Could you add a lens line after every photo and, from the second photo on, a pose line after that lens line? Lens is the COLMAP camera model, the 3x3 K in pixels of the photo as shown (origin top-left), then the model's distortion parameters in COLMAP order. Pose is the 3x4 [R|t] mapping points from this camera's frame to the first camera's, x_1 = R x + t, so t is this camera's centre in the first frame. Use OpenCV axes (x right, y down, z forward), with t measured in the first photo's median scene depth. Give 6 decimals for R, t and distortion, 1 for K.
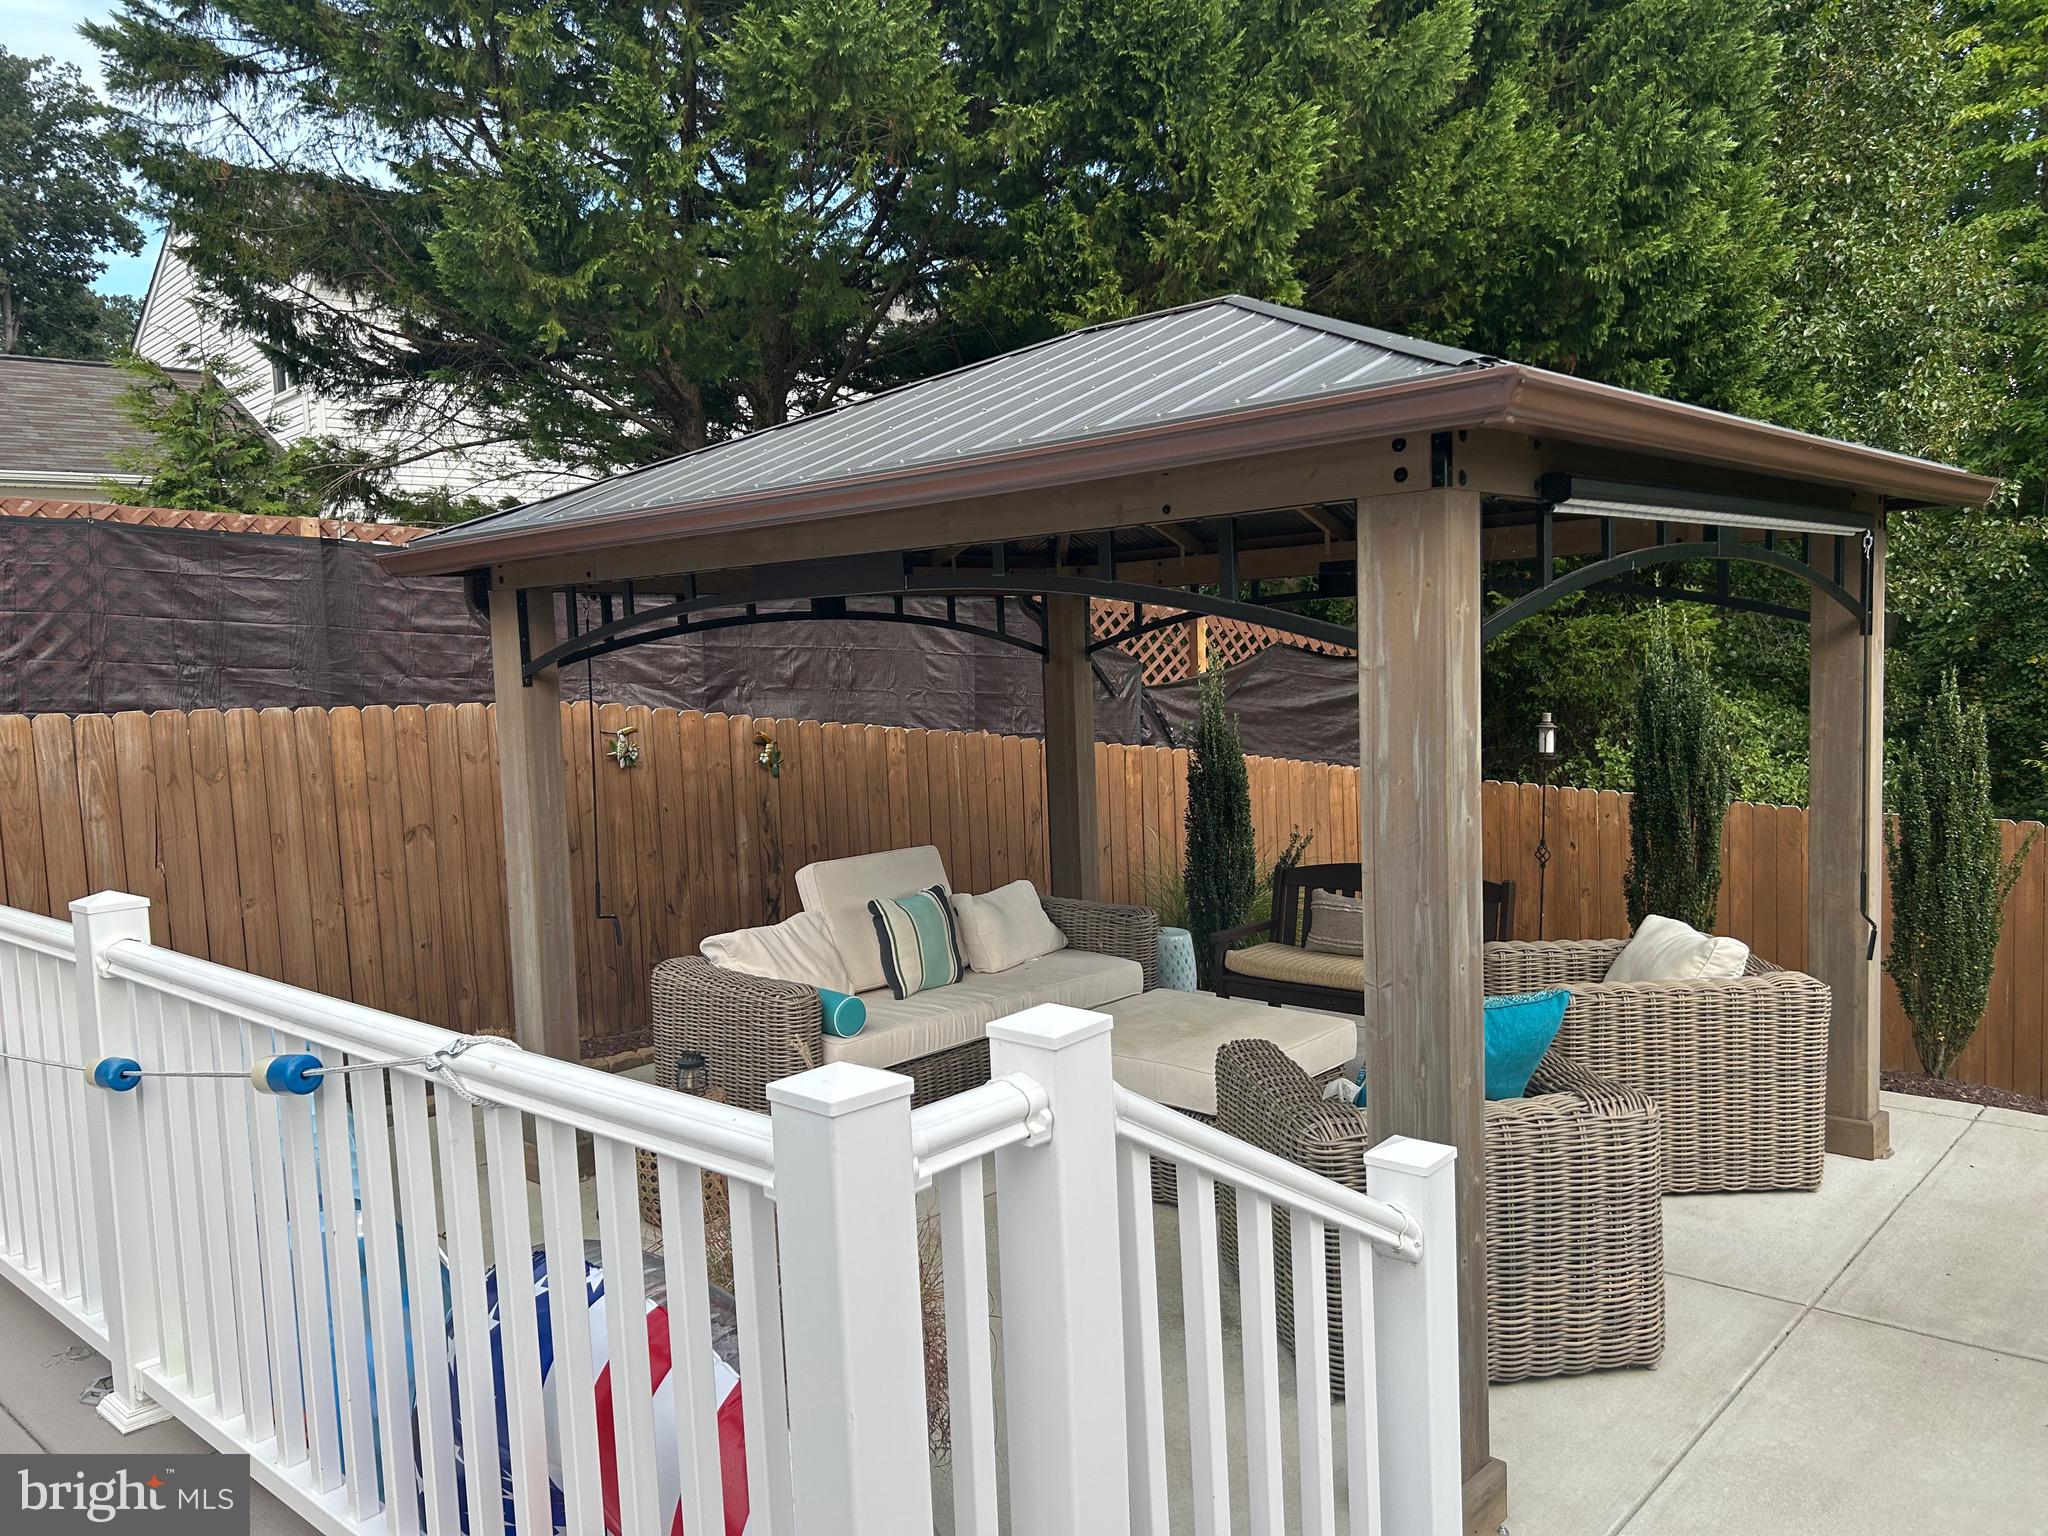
lens RADIAL K [[1490.6, 0, 1028.6], [0, 1490.6, 808.2], [0, 0, 1]] dist [0.062667, -0.074104]
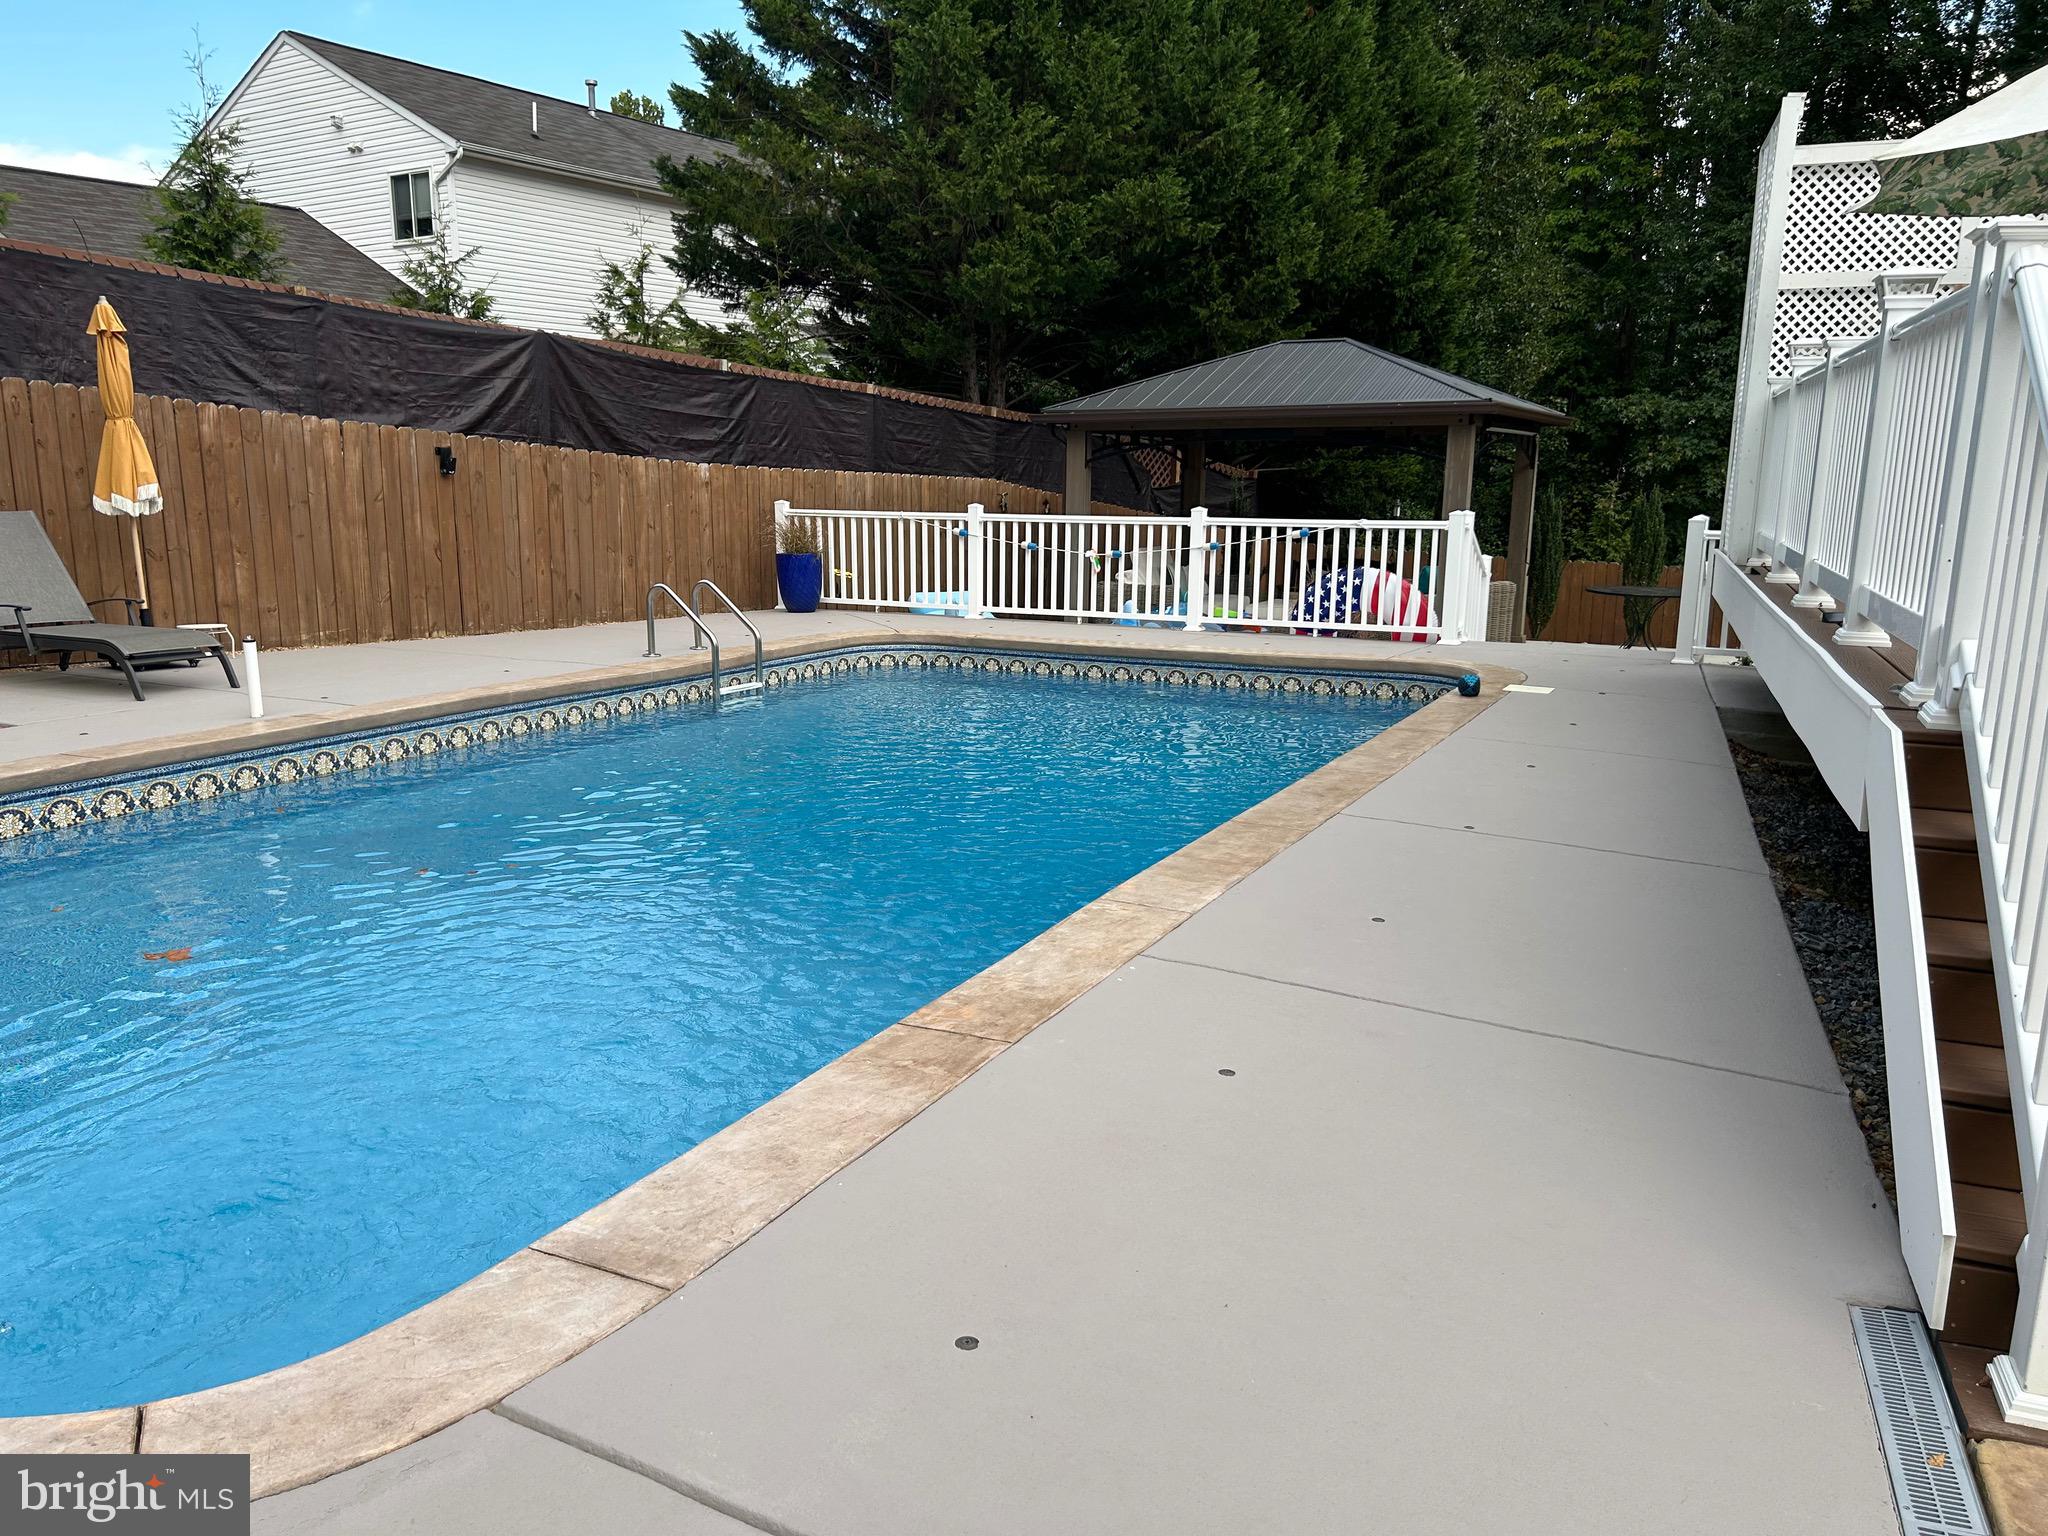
lens RADIAL K [[1490.6, 0, 1034.1], [0, 1490.6, 807.7], [0, 0, 1]] dist [0.062667, -0.074104]
pose [[0.963903, -0.012187, 0.265976, -0.913618], [-0.017236, 0.994001, 0.108007, 0.185713], [-0.265697, -0.108693, 0.957910, -1.267647]]
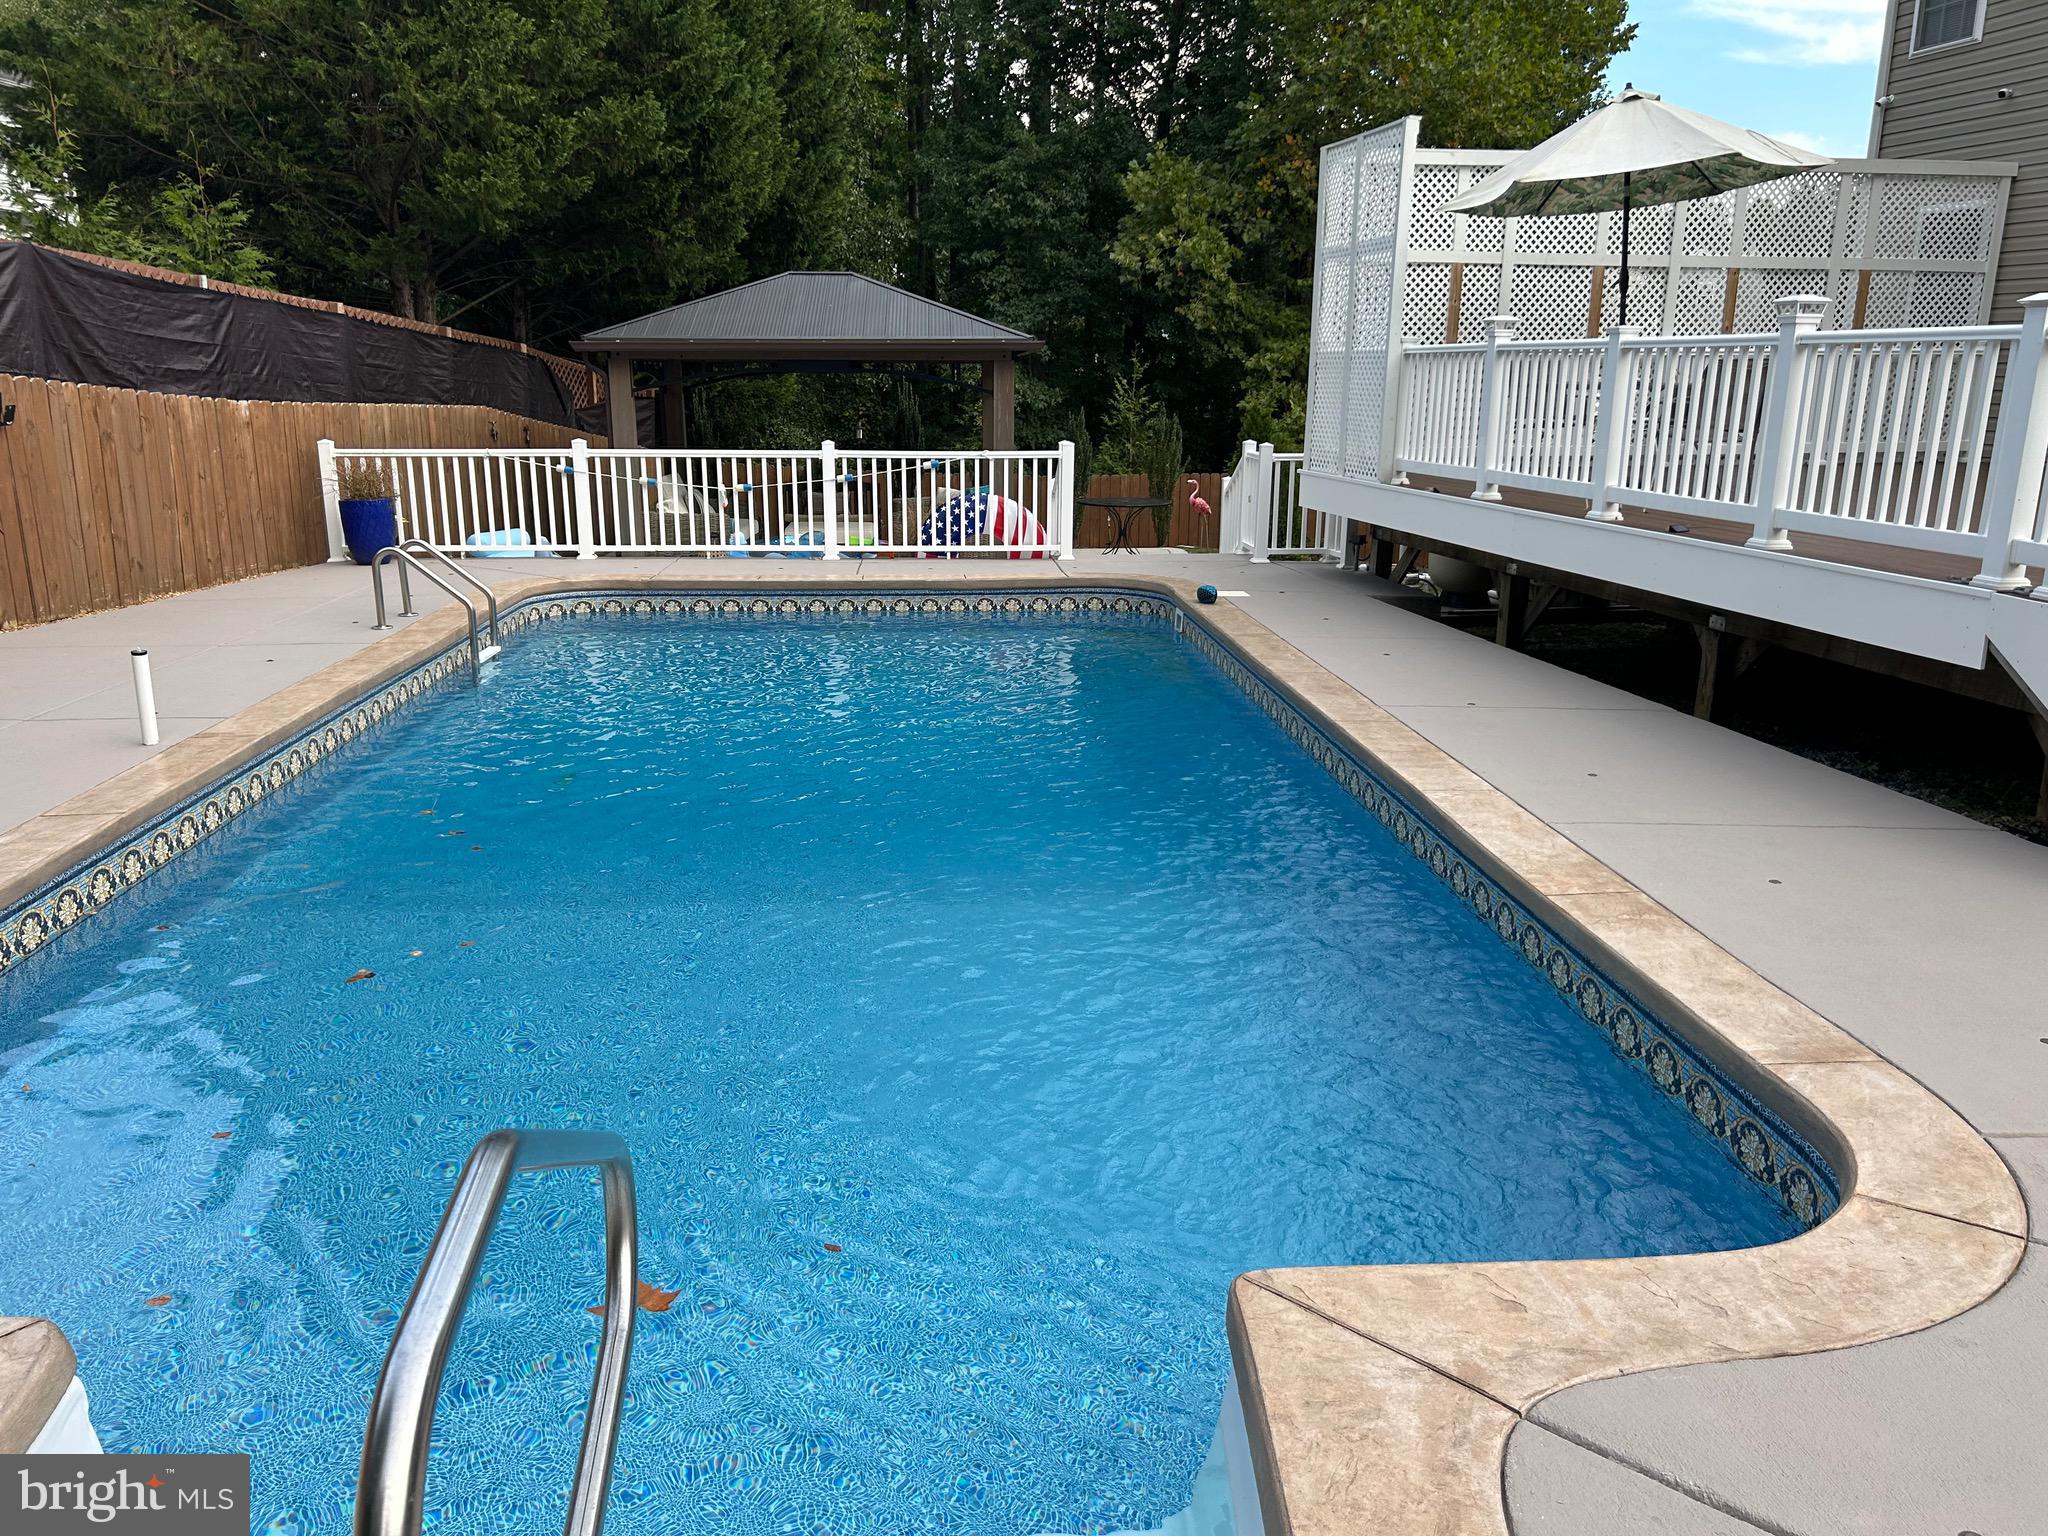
lens RADIAL K [[1490.6, 0, 1011.2], [0, 1490.6, 763.7], [0, 0, 1]] dist [0.062667, -0.074104]
pose [[0.693828, -0.140506, 0.706301, -1.456460], [0.045500, 0.987375, 0.151724, 0.144155], [-0.718702, -0.073134, 0.691461, -1.062018]]
